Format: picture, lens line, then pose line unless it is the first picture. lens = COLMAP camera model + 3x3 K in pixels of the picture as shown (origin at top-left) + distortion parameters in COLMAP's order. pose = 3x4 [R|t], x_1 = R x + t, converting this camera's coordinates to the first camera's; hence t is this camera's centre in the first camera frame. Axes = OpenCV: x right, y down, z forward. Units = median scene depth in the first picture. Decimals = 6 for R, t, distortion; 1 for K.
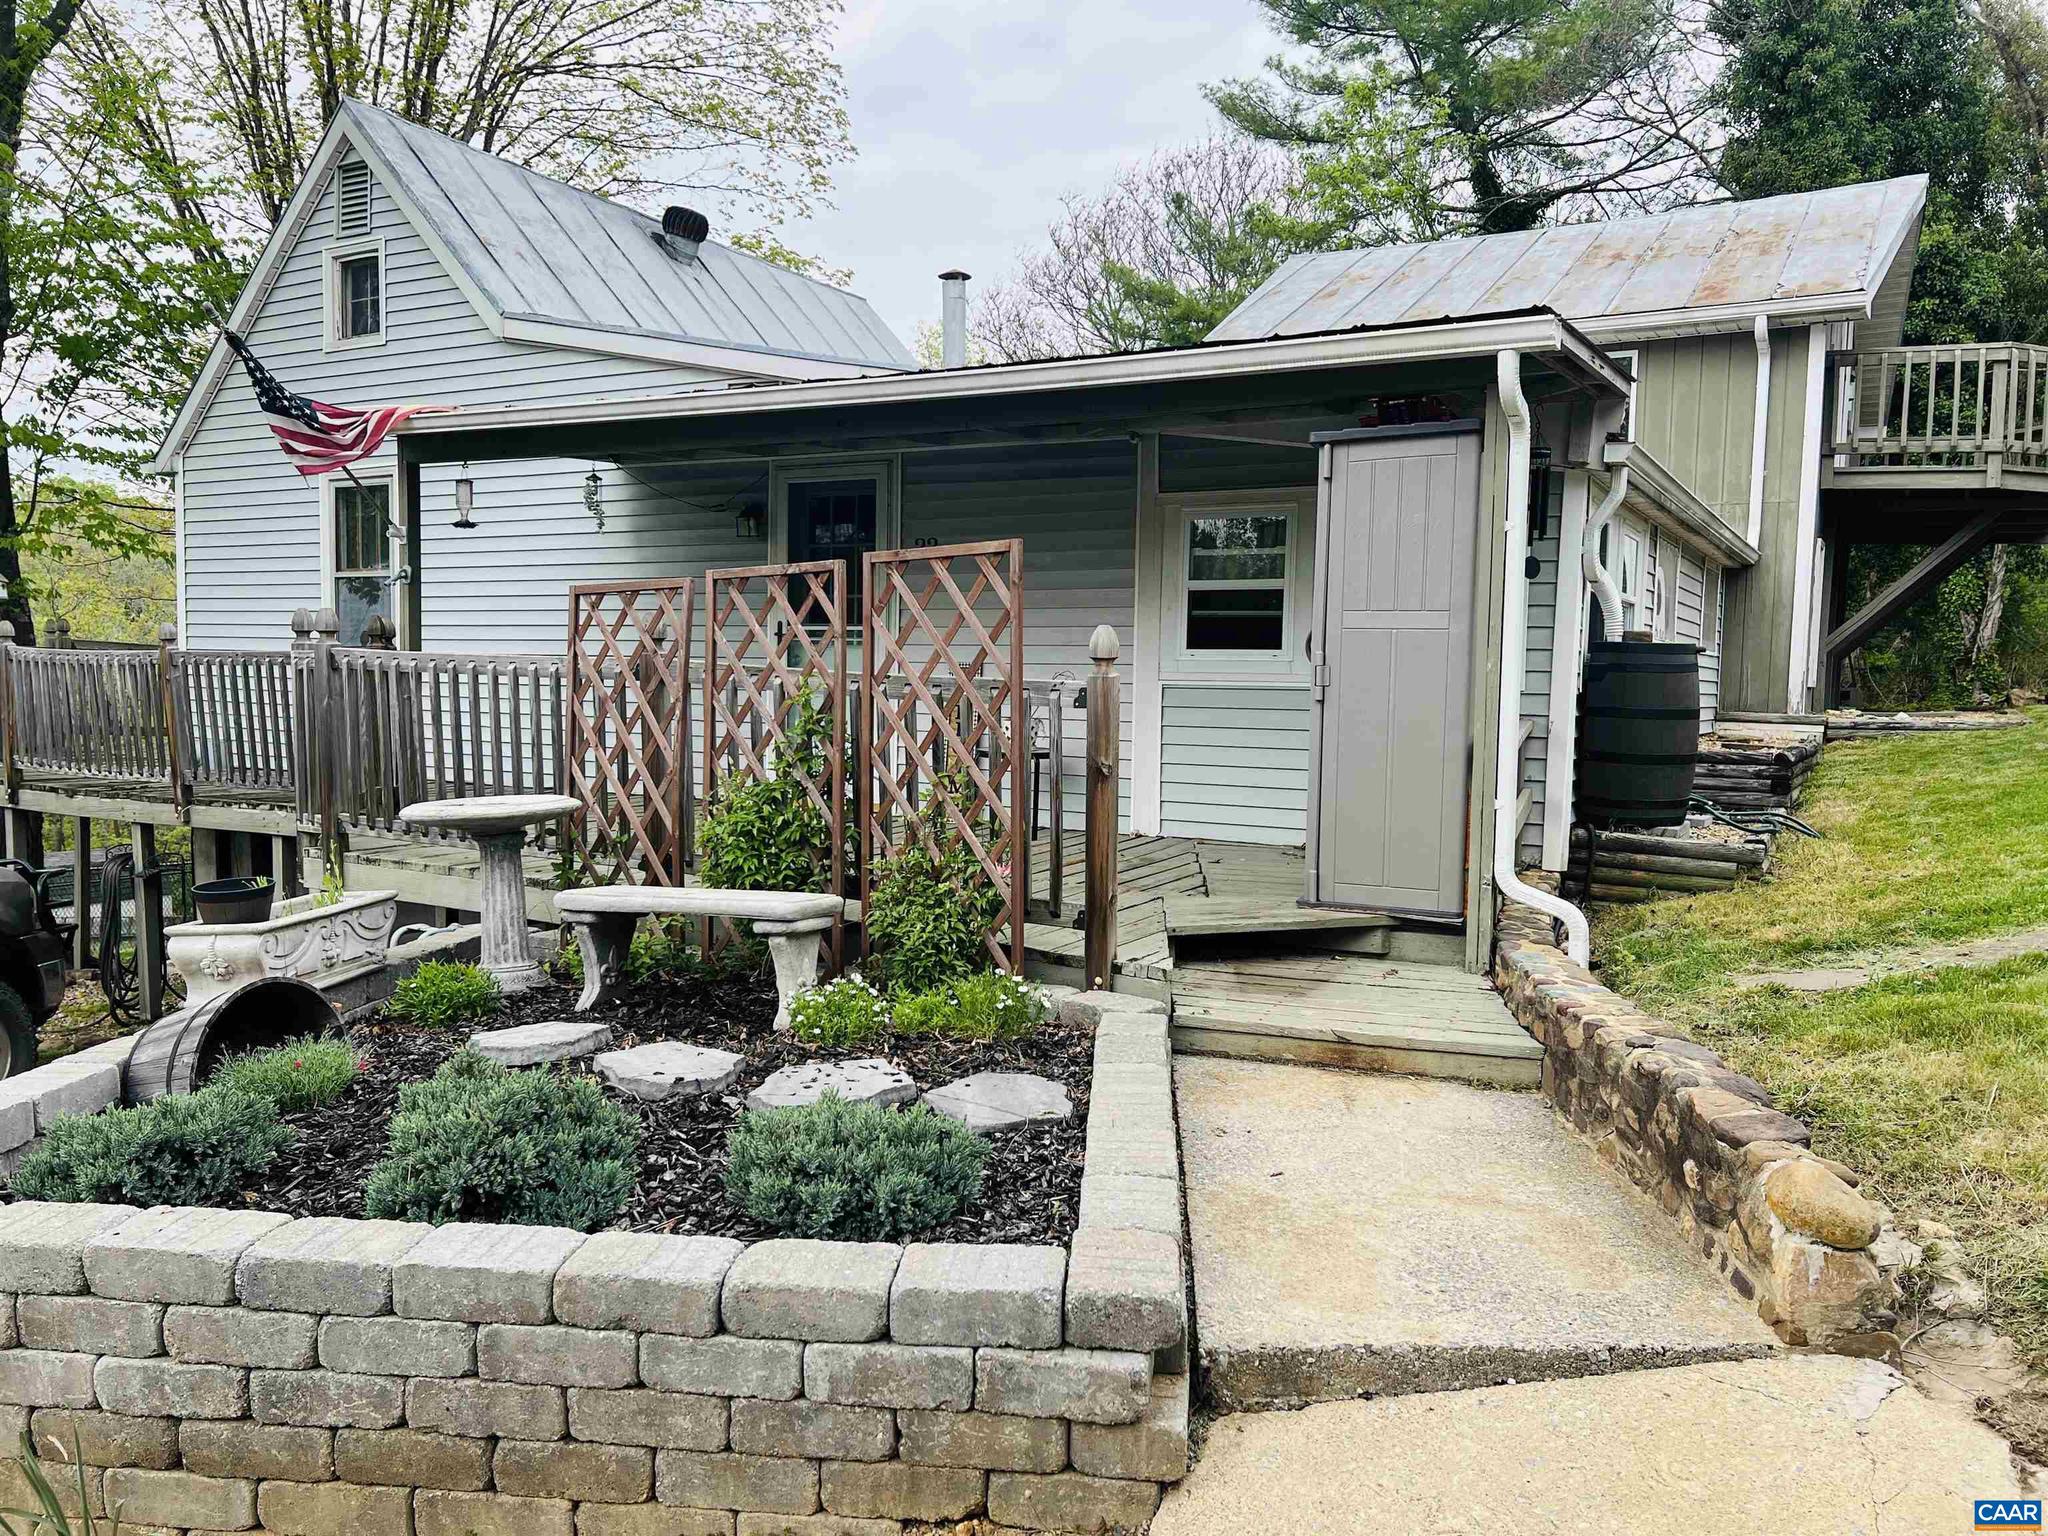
lens RADIAL K [[1519.6, 0, 970.1], [0, 1519.6, 756.7], [0, 0, 1]] dist [0.058448, -0.062377]
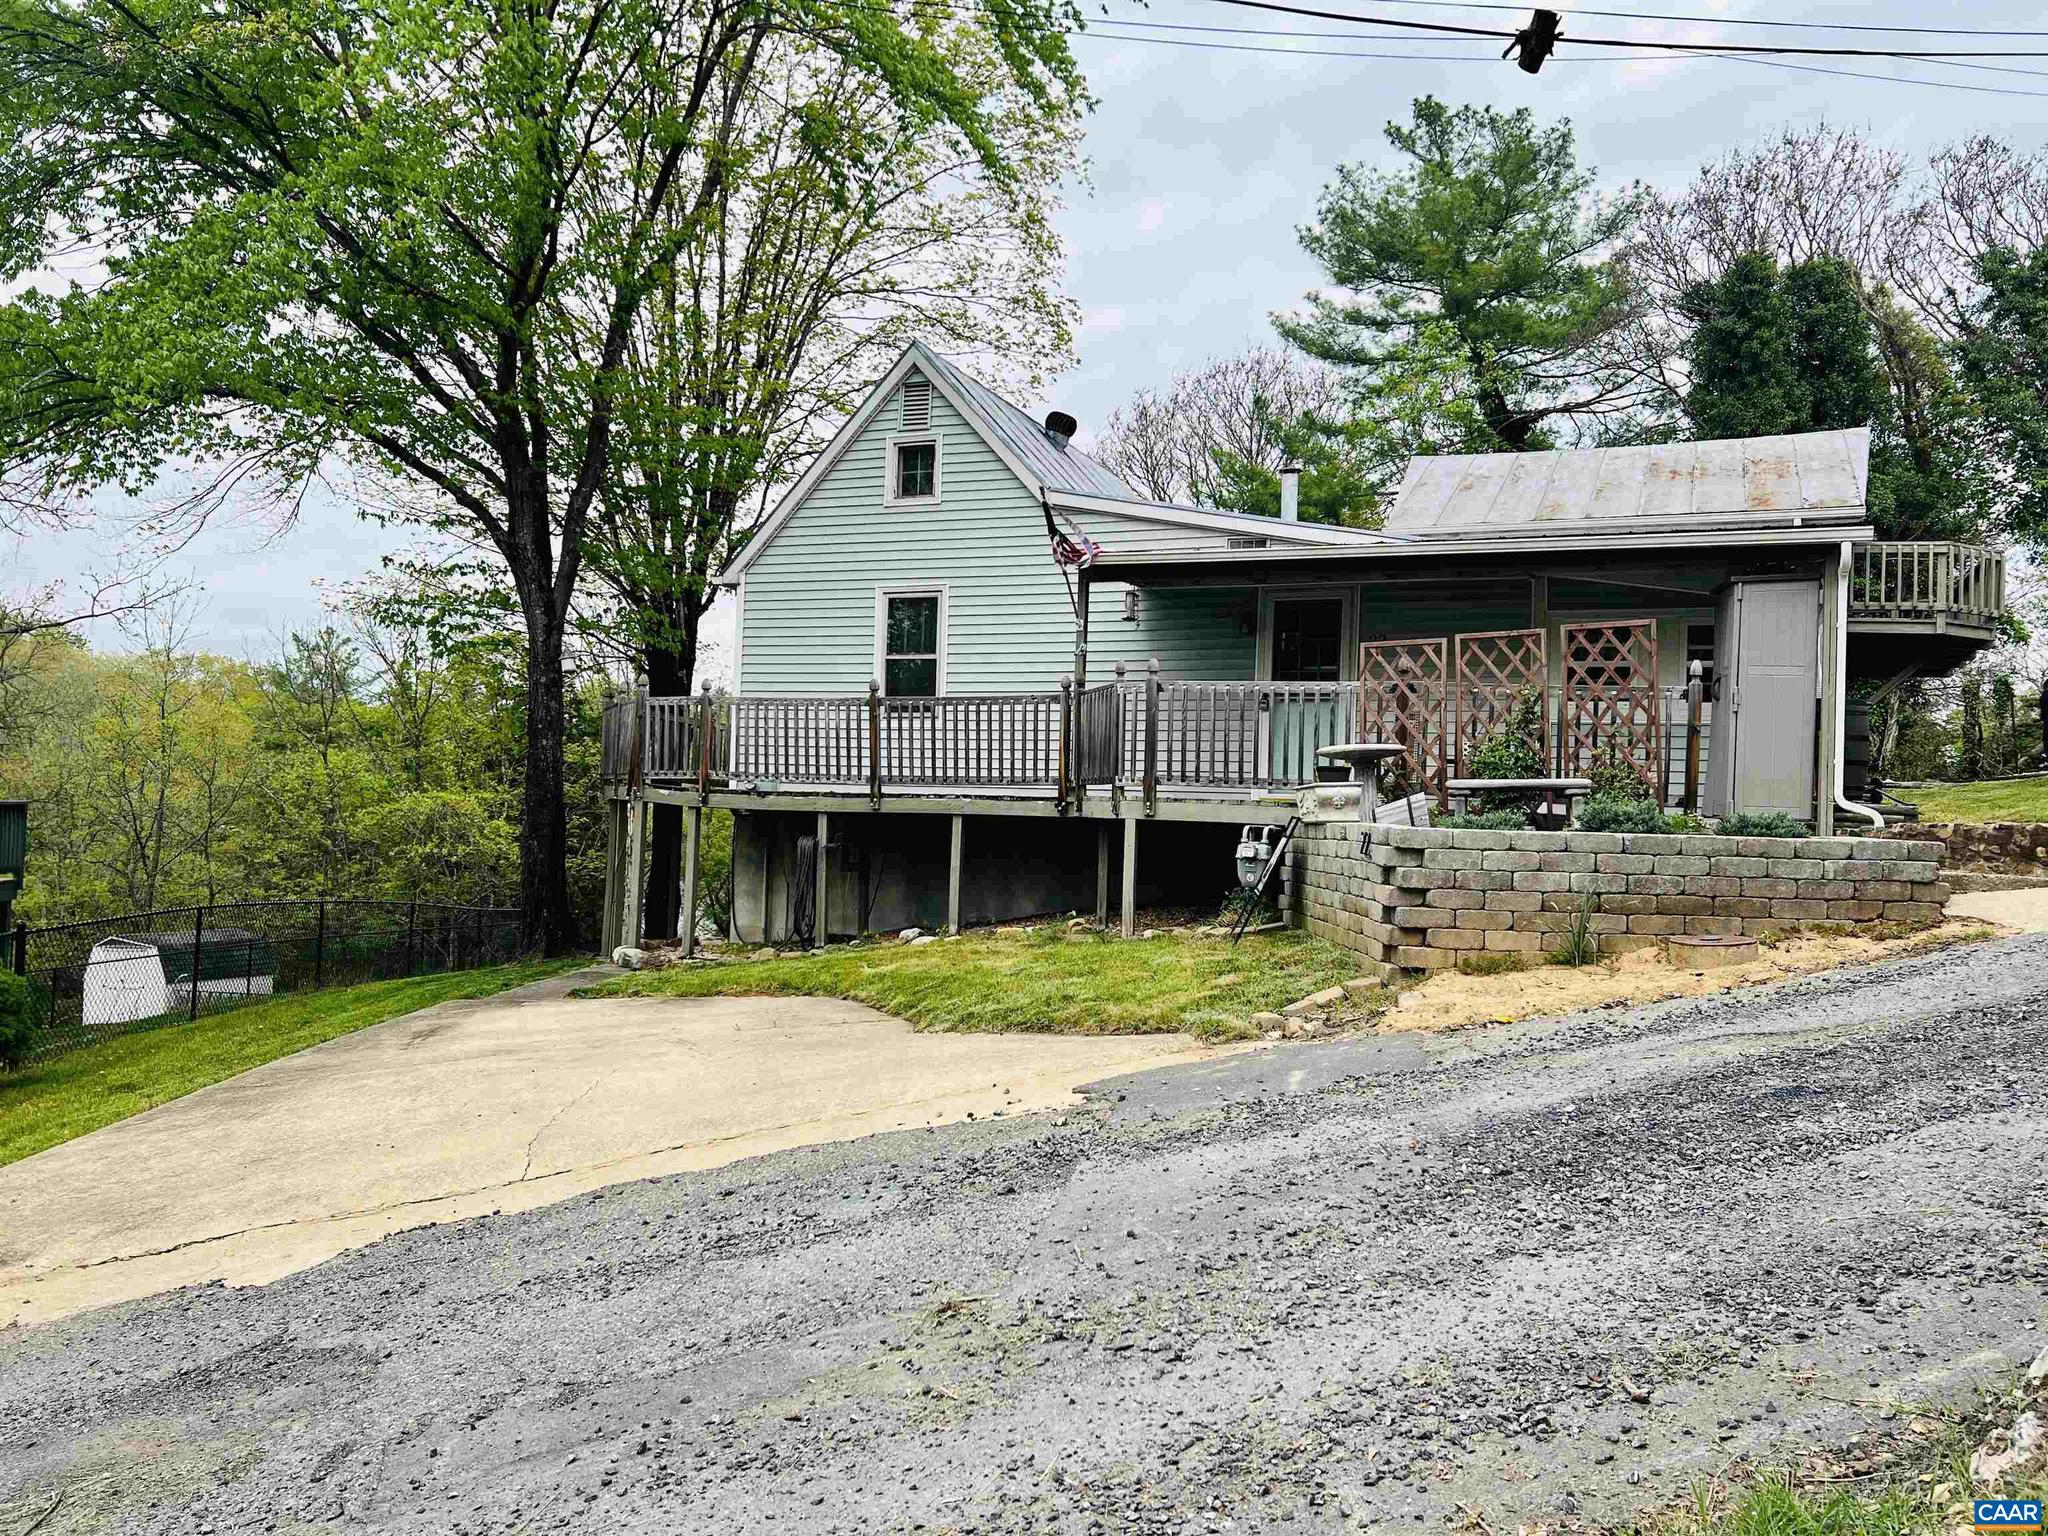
lens RADIAL K [[1499.0, 0, 997.8], [0, 1499.0, 765.6], [0, 0, 1]] dist [0.003684, 0.002147]
pose [[0.993877, 0.021476, 0.108383, -0.936071], [-0.011950, 0.996068, -0.087785, 0.216244], [-0.109842, 0.085953, 0.990226, -0.808228]]
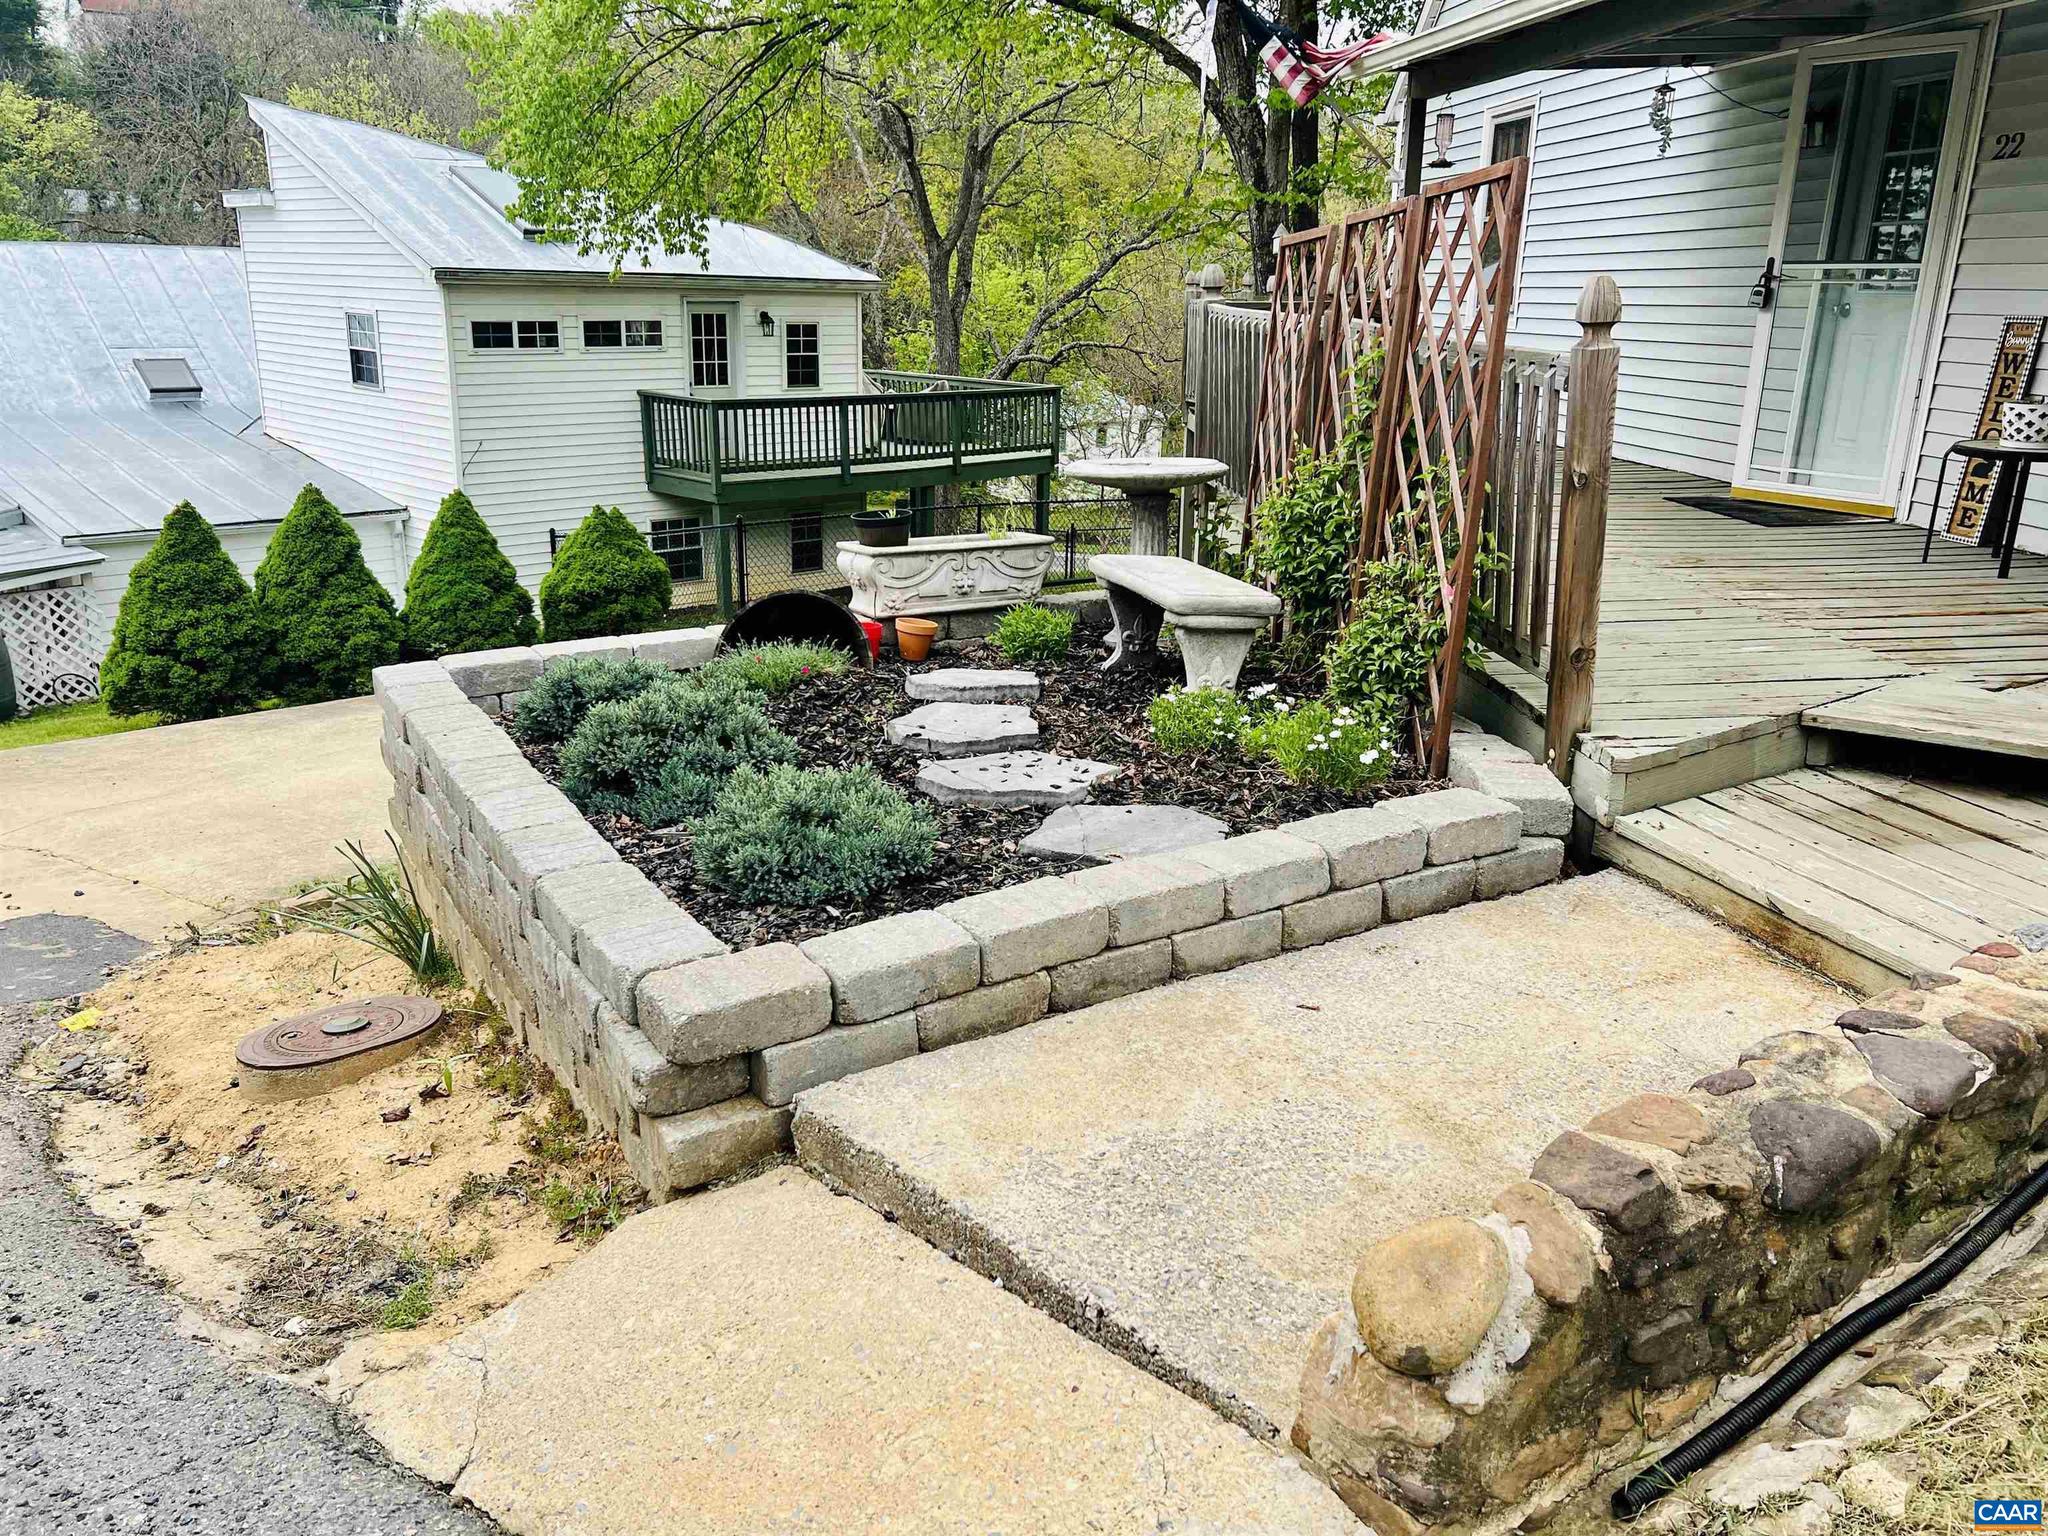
lens RADIAL K [[1499.0, 0, 997.8], [0, 1499.0, 765.6], [0, 0, 1]] dist [0.003684, 0.002147]
pose [[0.620694, 0.227117, -0.750438, 0.409196], [-0.045908, 0.966012, 0.254389, -0.024267], [0.782708, -0.123447, 0.610024, 0.260056]]
